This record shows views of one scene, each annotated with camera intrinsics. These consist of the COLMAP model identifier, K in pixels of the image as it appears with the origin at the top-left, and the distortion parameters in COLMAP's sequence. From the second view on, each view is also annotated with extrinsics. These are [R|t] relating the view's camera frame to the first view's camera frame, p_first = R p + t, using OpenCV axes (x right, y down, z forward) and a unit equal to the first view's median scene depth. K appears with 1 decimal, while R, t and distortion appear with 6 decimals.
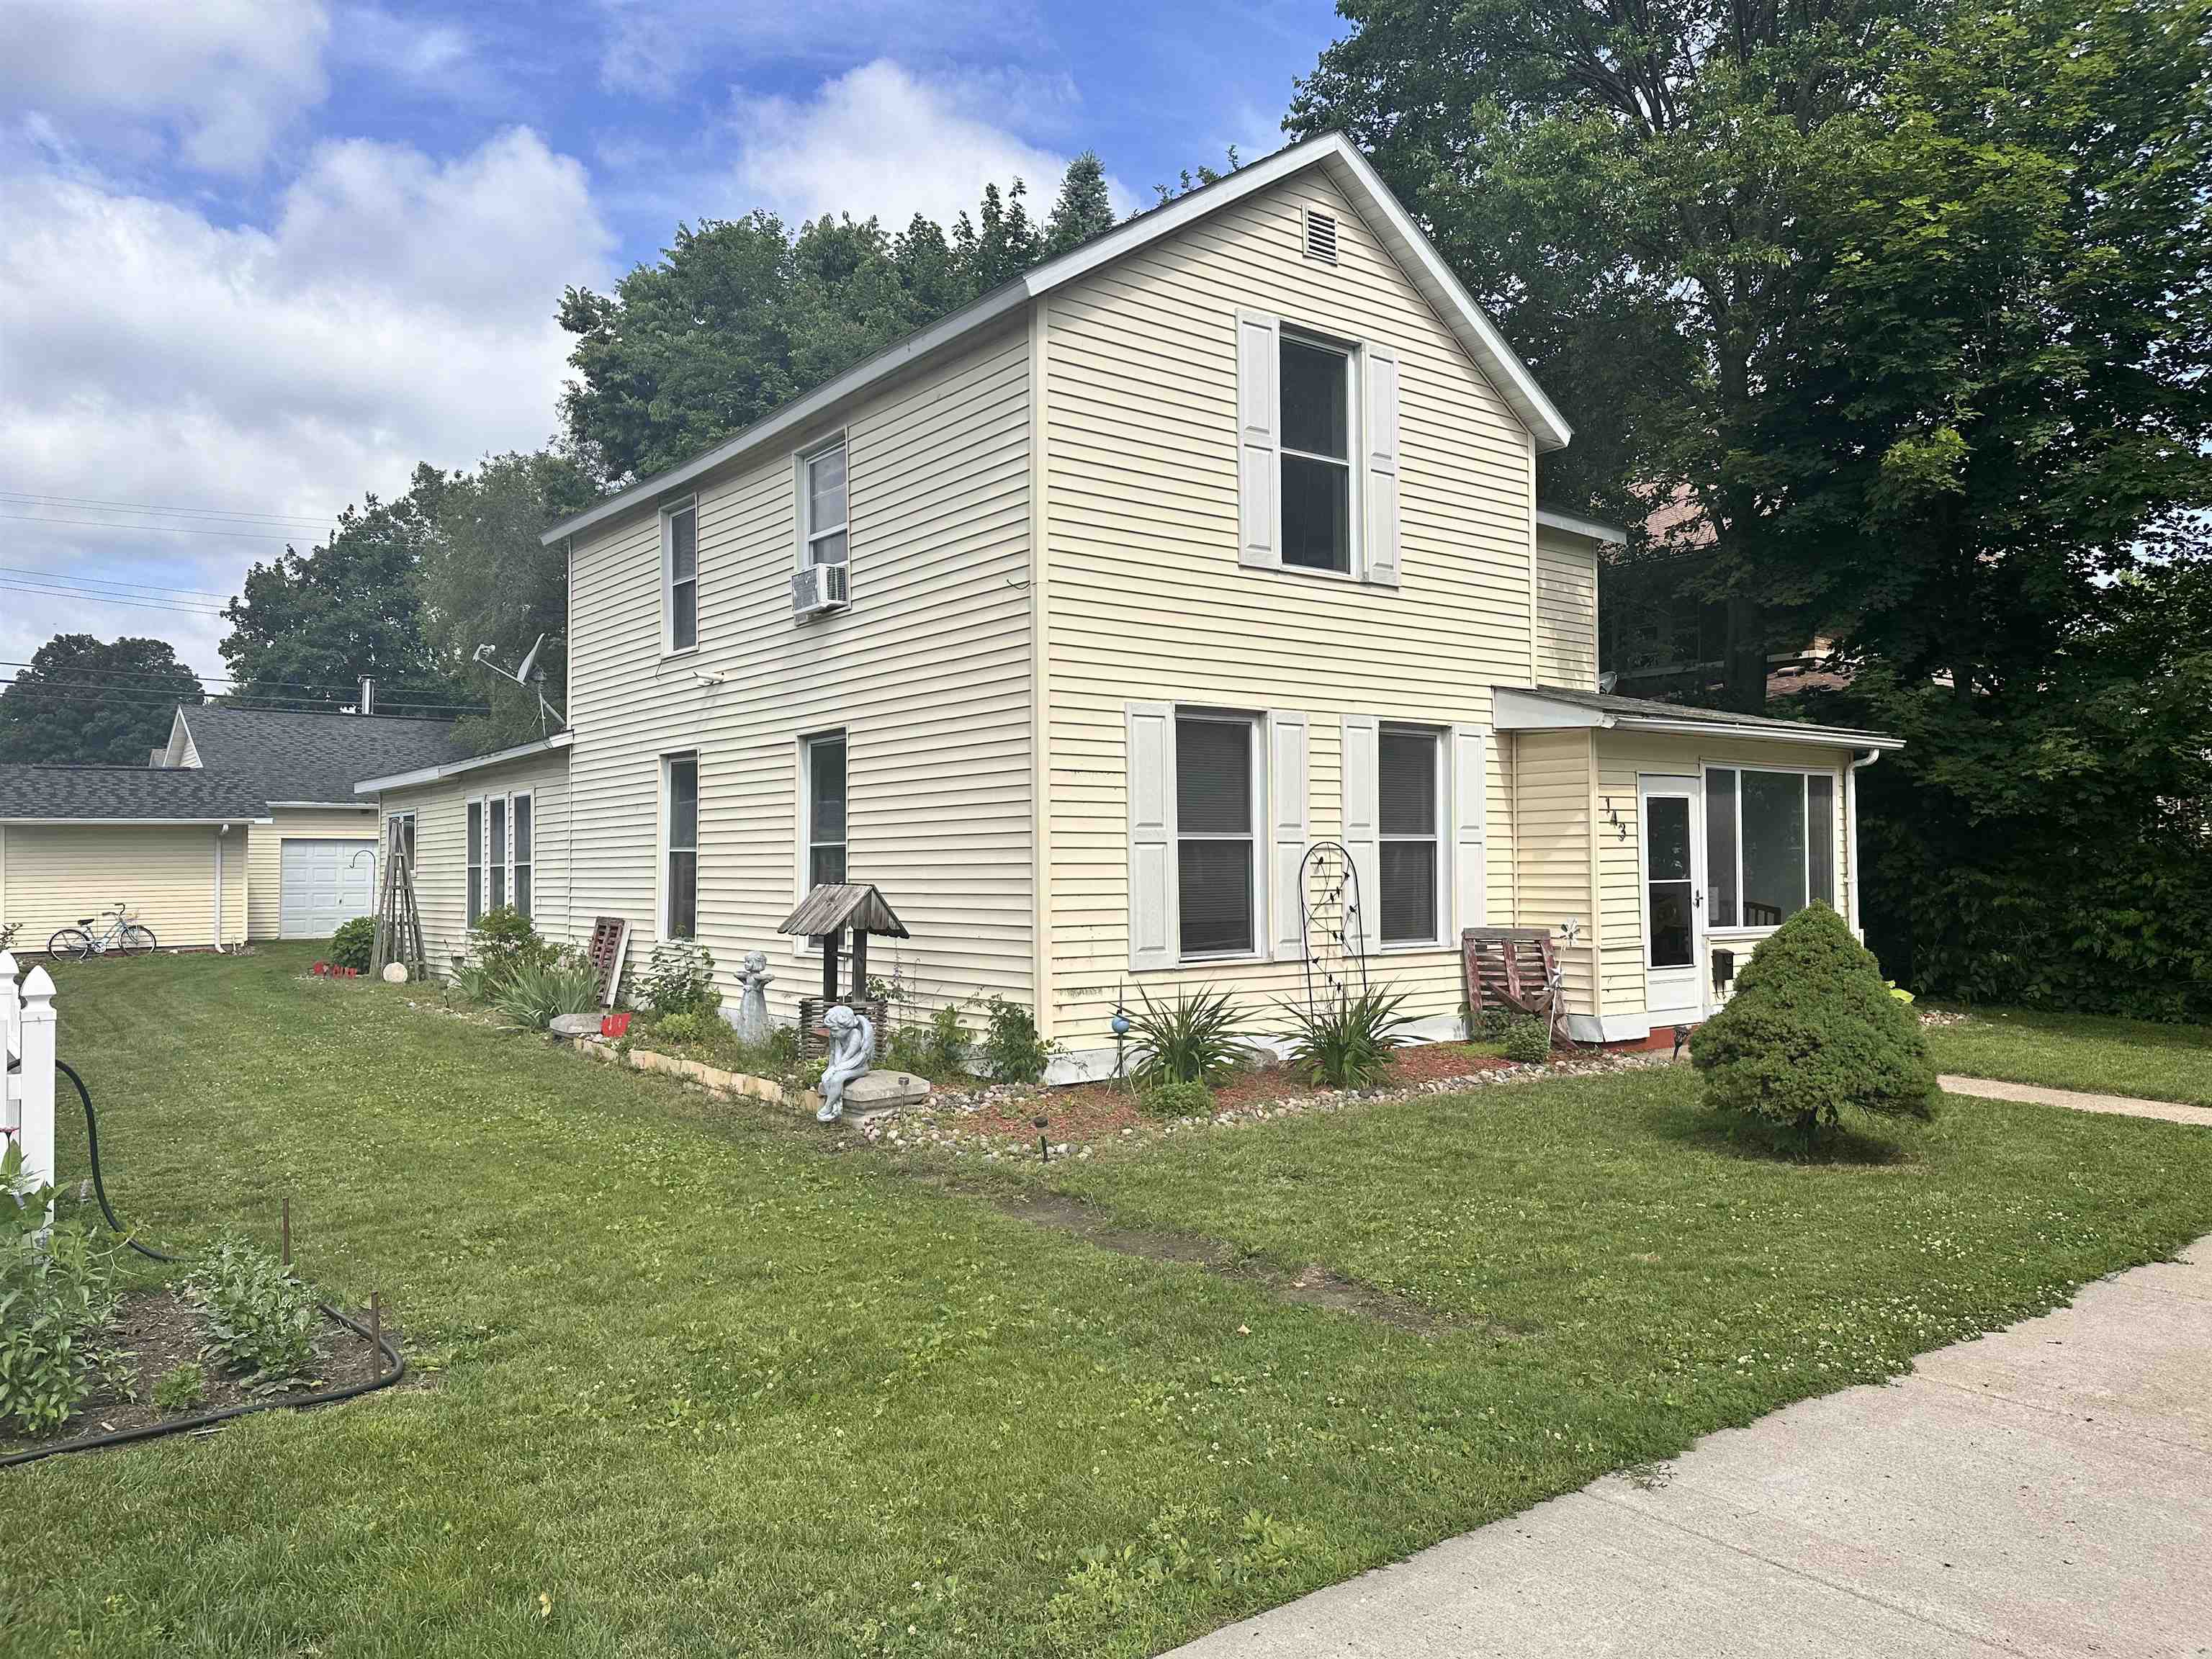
lens RADIAL K [[1552.1, 0, 1106.0], [0, 1552.1, 829.5], [0, 0, 1]] dist [0.200920, -0.371522]
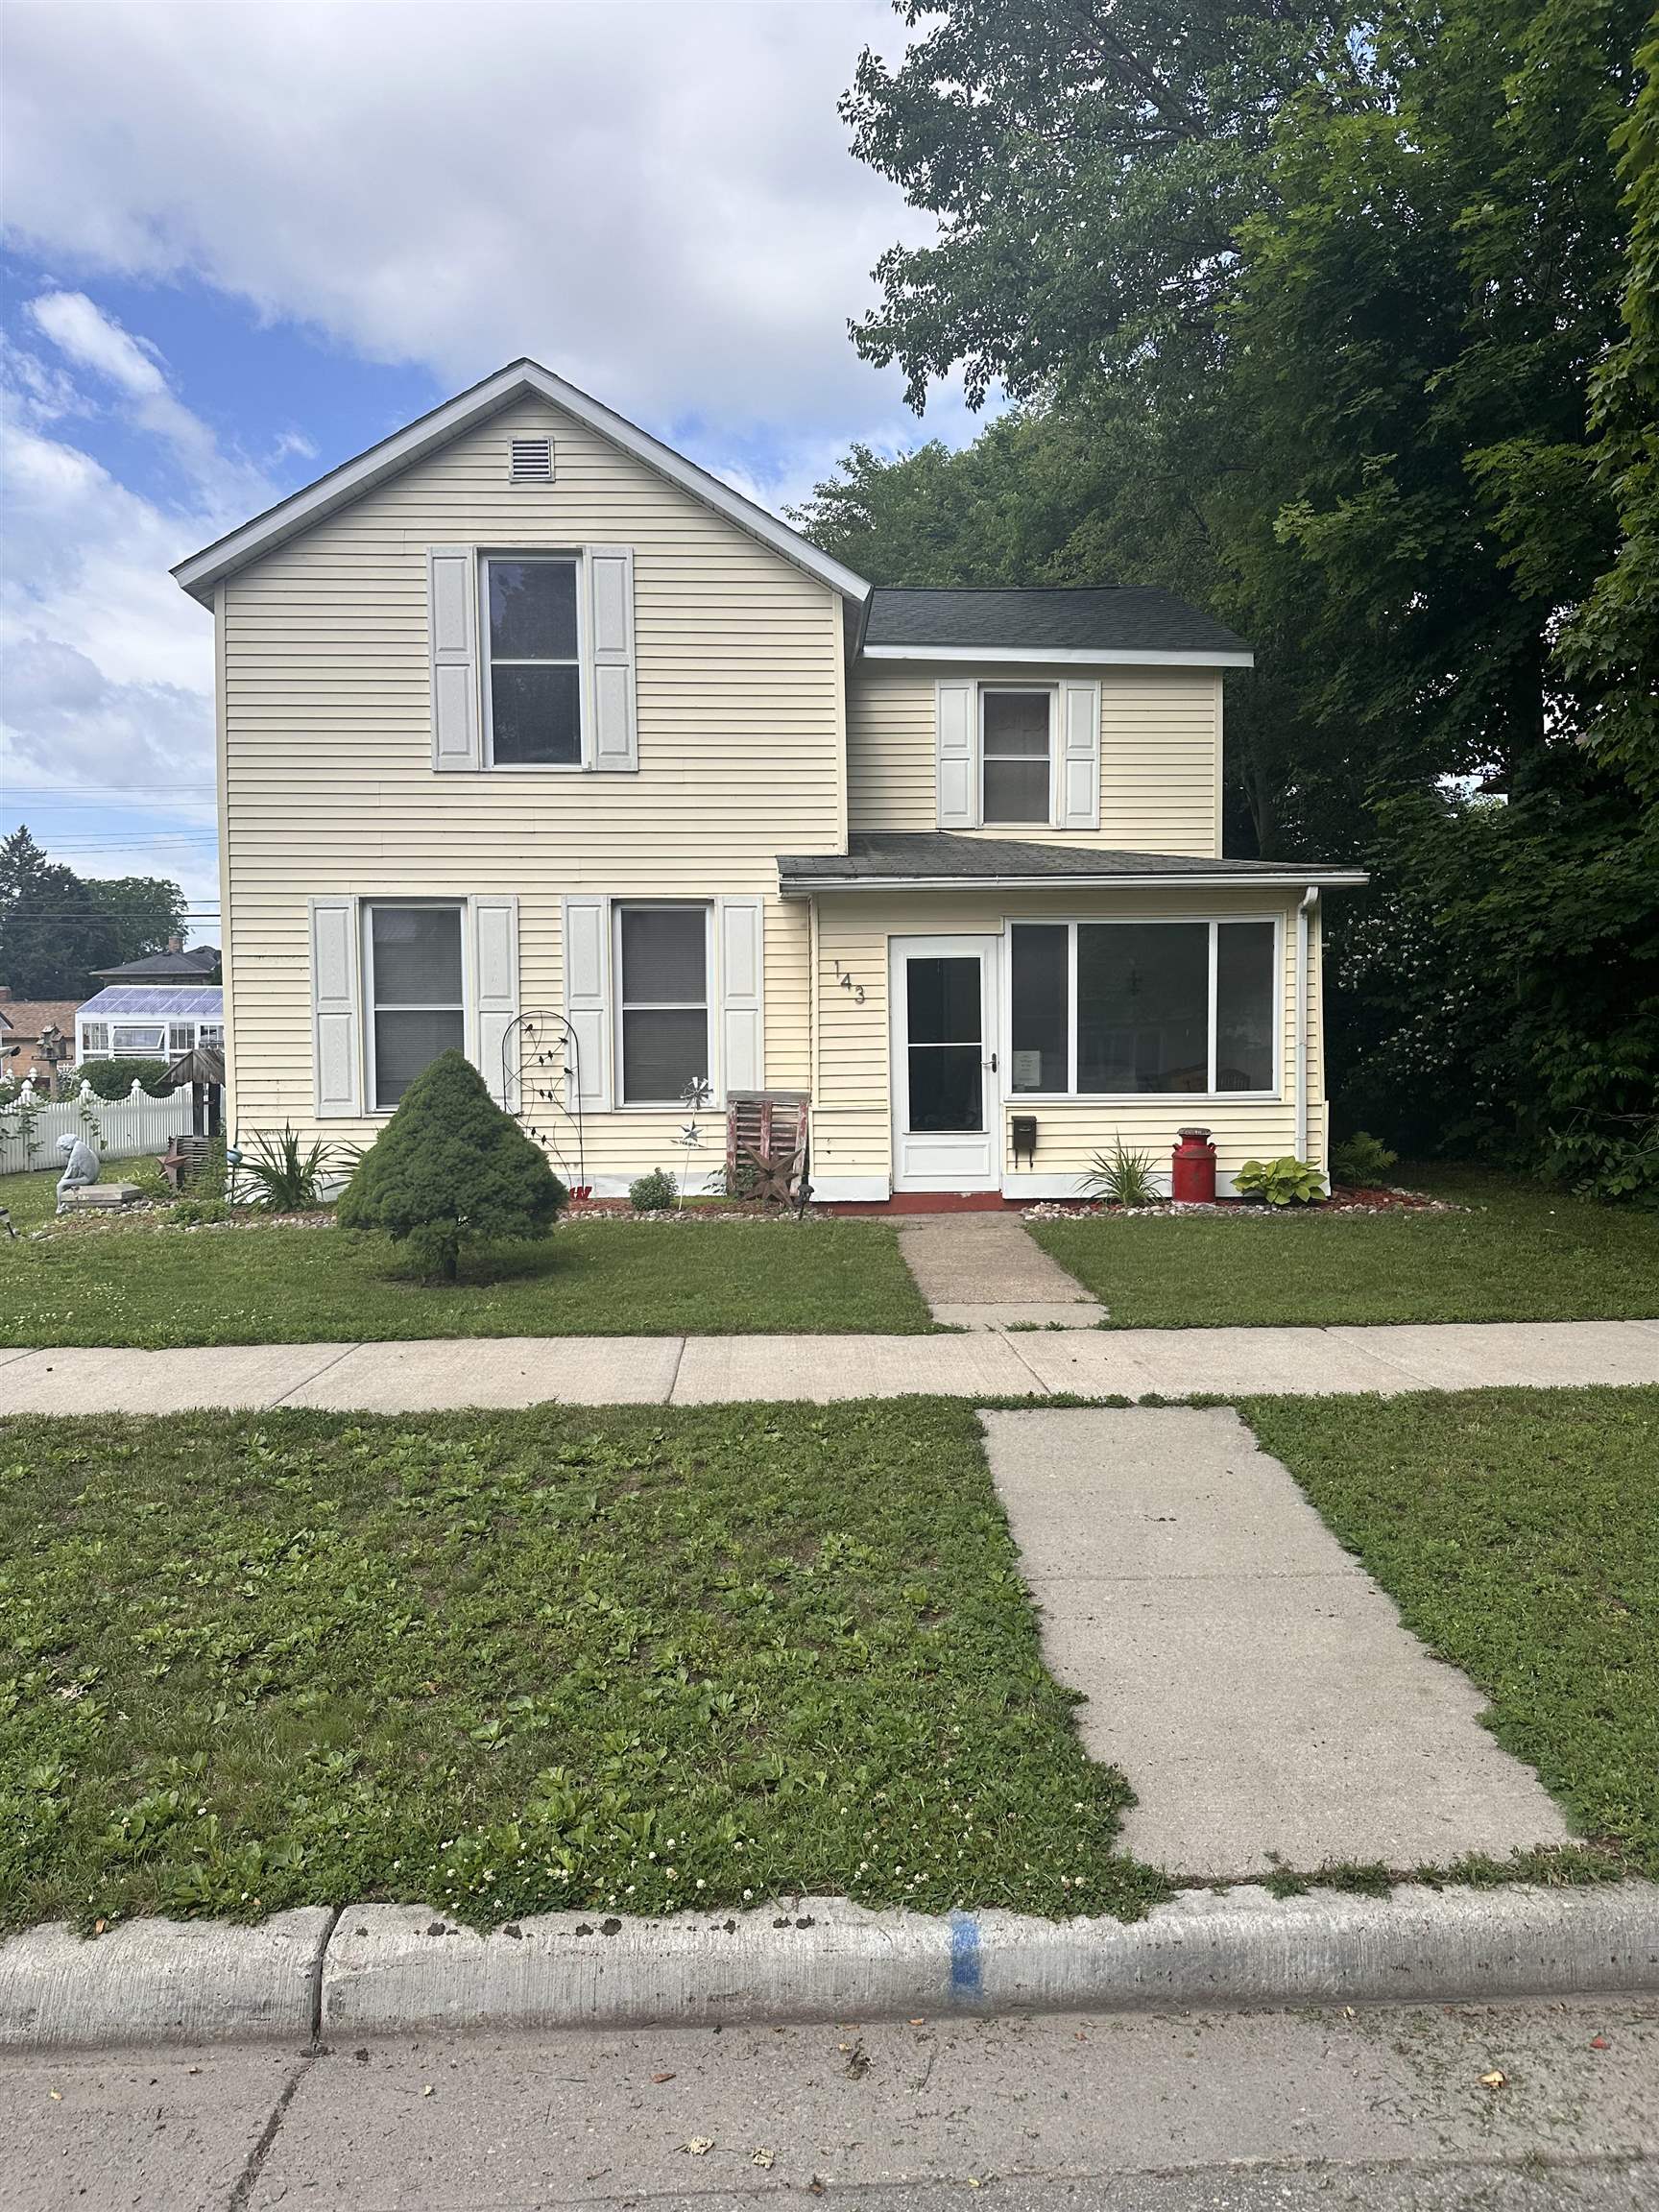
lens RADIAL K [[1552.1, 0, 829.5], [0, 1552.1, 1106.0], [0, 0, 1]] dist [0.200920, -0.371522]
pose [[0.805148, 0.011211, -0.592968, 0.947004], [0.018101, 0.998891, 0.043464, 0.030261], [0.592798, -0.045728, 0.804052, 0.208518]]
